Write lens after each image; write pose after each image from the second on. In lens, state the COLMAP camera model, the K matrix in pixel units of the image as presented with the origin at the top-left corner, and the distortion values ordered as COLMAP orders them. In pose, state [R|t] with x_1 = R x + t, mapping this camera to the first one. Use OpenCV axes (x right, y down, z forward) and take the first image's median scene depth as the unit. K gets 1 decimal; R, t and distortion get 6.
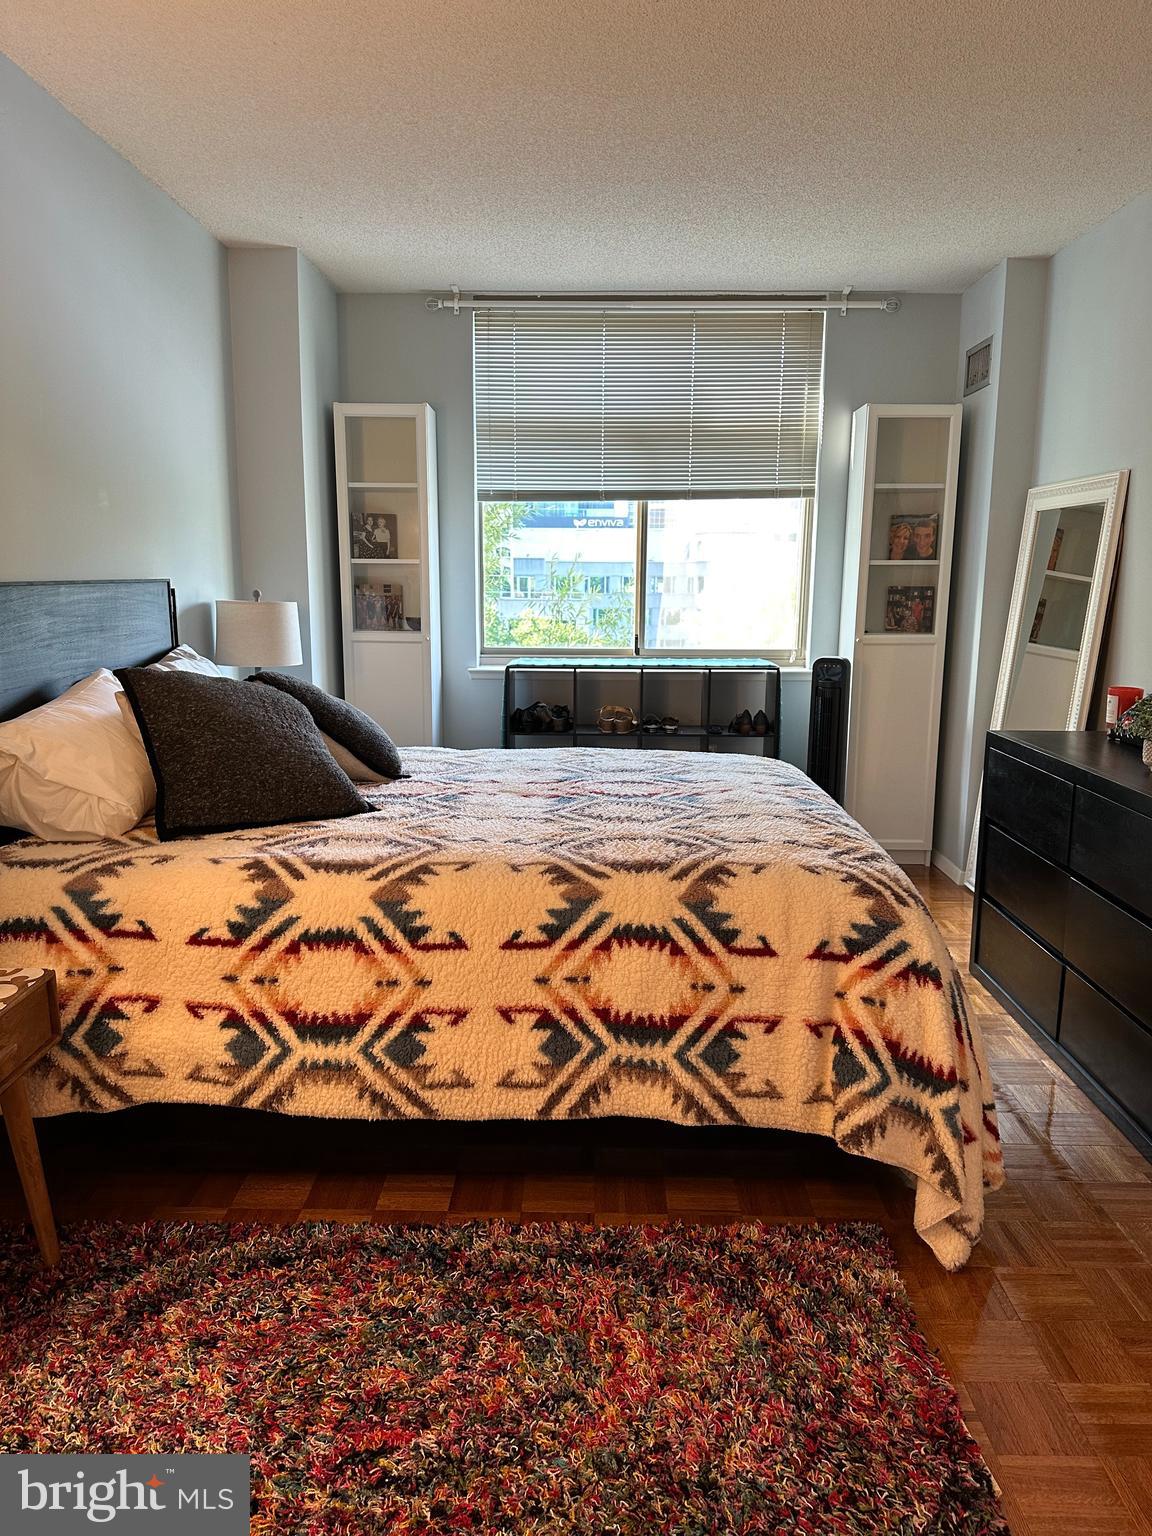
lens RADIAL K [[1105.3, 0, 572.3], [0, 1105.3, 770.6], [0, 0, 1]] dist [0.109398, -0.102747]
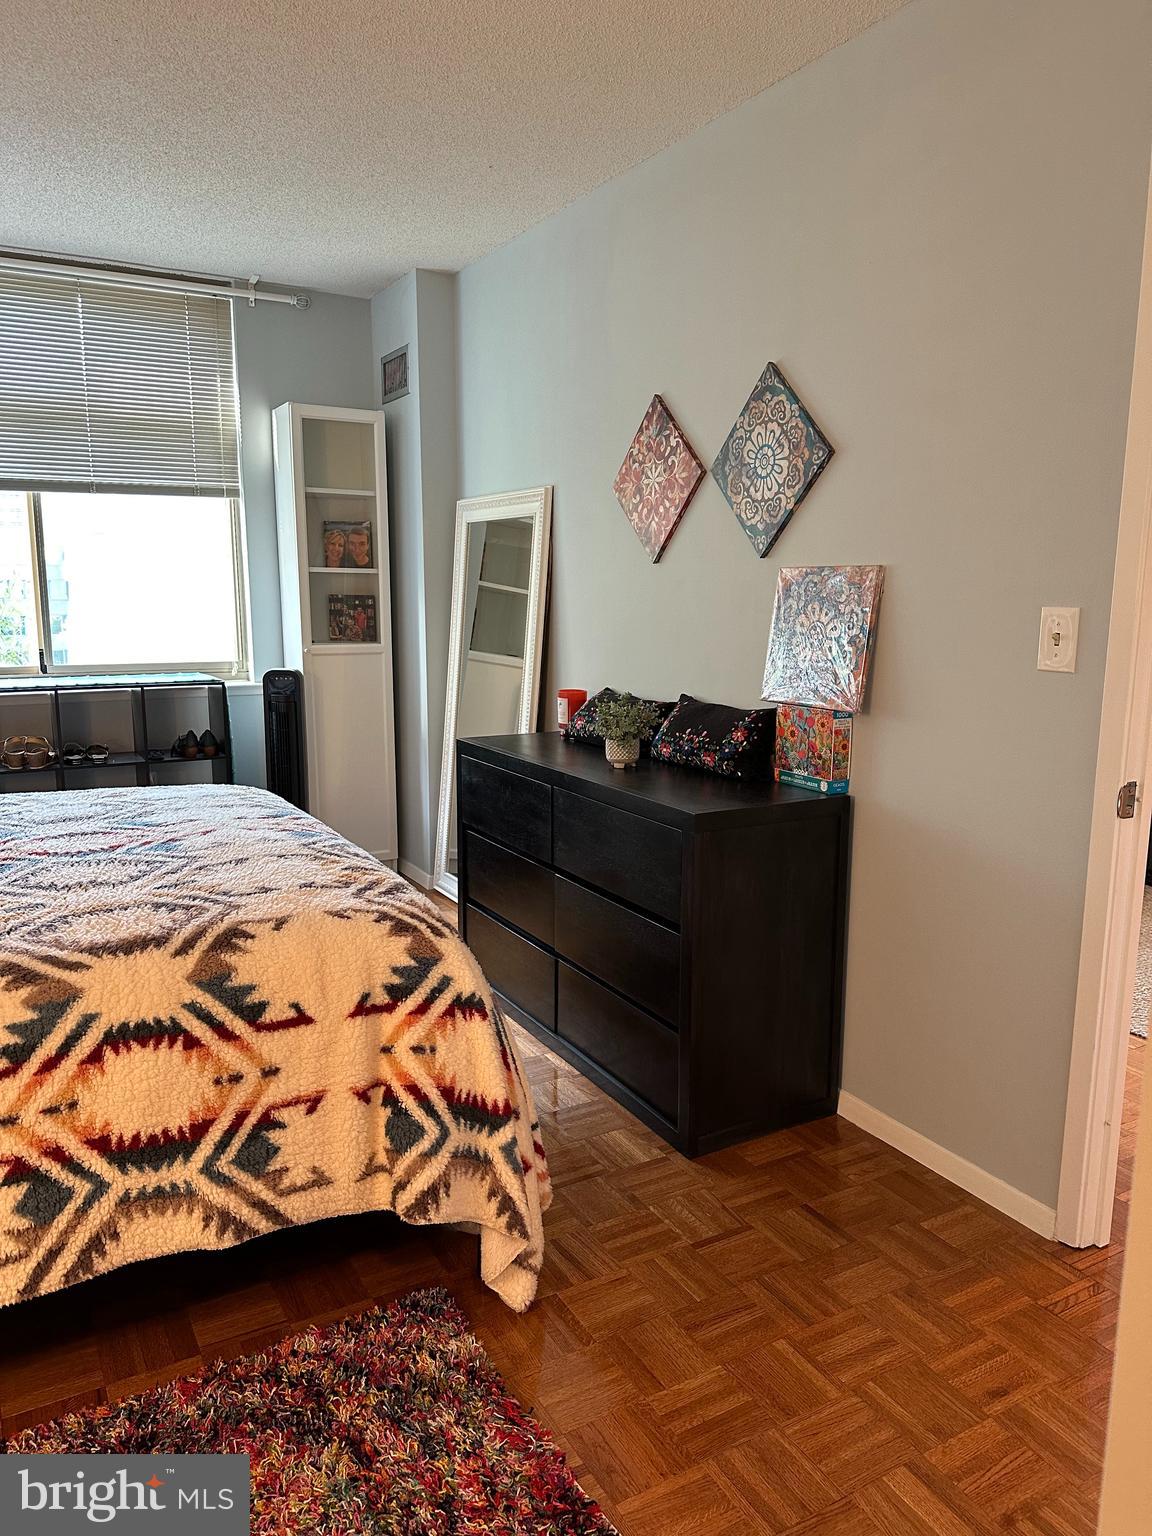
lens RADIAL K [[1100.6, 0, 579.3], [0, 1100.6, 781.3], [0, 0, 1]] dist [0.109916, -0.167795]
pose [[0.865712, -0.095397, 0.491367, -0.041433], [0.094483, 0.995167, 0.026744, -0.021631], [-0.491544, 0.023273, 0.870542, 0.142208]]
